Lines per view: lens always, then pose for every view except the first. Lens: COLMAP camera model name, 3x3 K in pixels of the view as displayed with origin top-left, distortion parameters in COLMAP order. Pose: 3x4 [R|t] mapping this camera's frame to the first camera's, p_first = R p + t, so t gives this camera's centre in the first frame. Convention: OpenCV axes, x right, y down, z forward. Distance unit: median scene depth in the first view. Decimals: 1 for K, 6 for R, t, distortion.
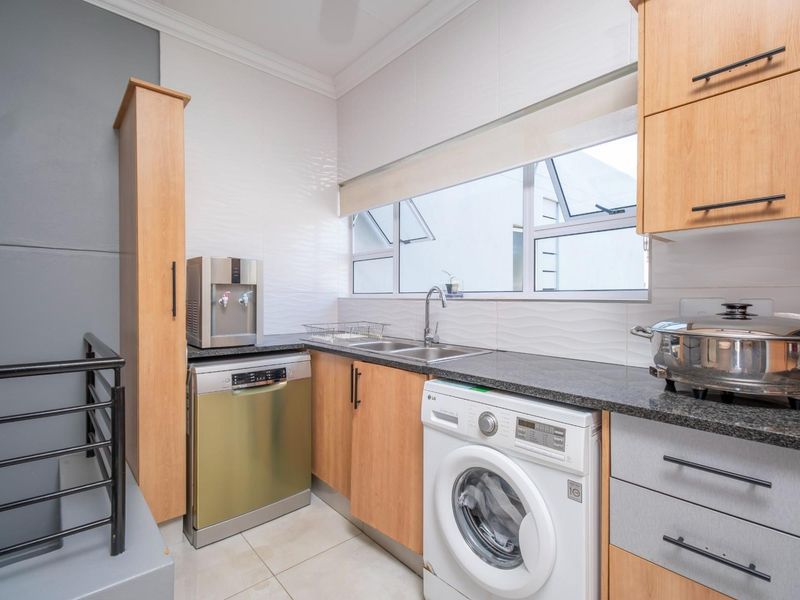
lens RADIAL K [[388.7, 0, 395.3], [0, 388.7, 297.7], [0, 0, 1]] dist [0.004886, 0.000136]
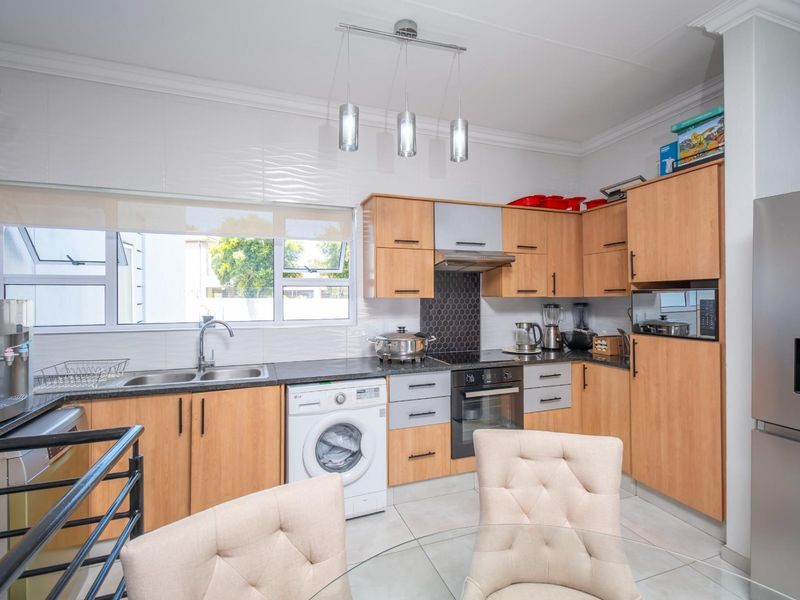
lens RADIAL K [[397.5, 0, 402.1], [0, 397.5, 297.2], [0, 0, 1]] dist [0.023688, -0.000215]
pose [[0.355732, -0.009266, 0.934542, -1.569424], [0.006044, 0.999953, 0.007614, -0.195023], [-0.934568, 0.002940, 0.355771, 0.030867]]
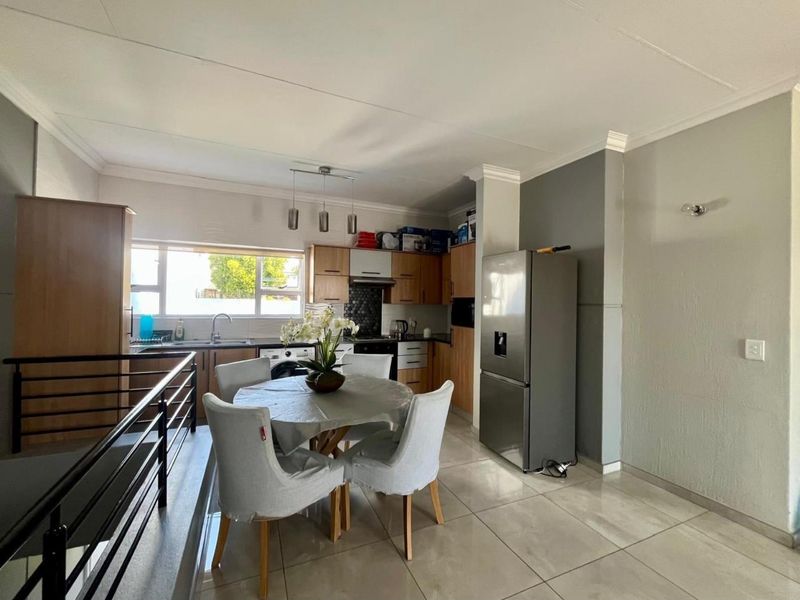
lens RADIAL K [[341.3, 0, 400.0], [0, 341.3, 300.0], [0, 0, 1]] dist [-0.003164, -0.000561]
pose [[0.295230, 0.001223, 0.955425, -2.637397], [-0.016399, 0.999858, 0.003788, -0.233278], [-0.955285, -0.016786, 0.295208, -0.958467]]
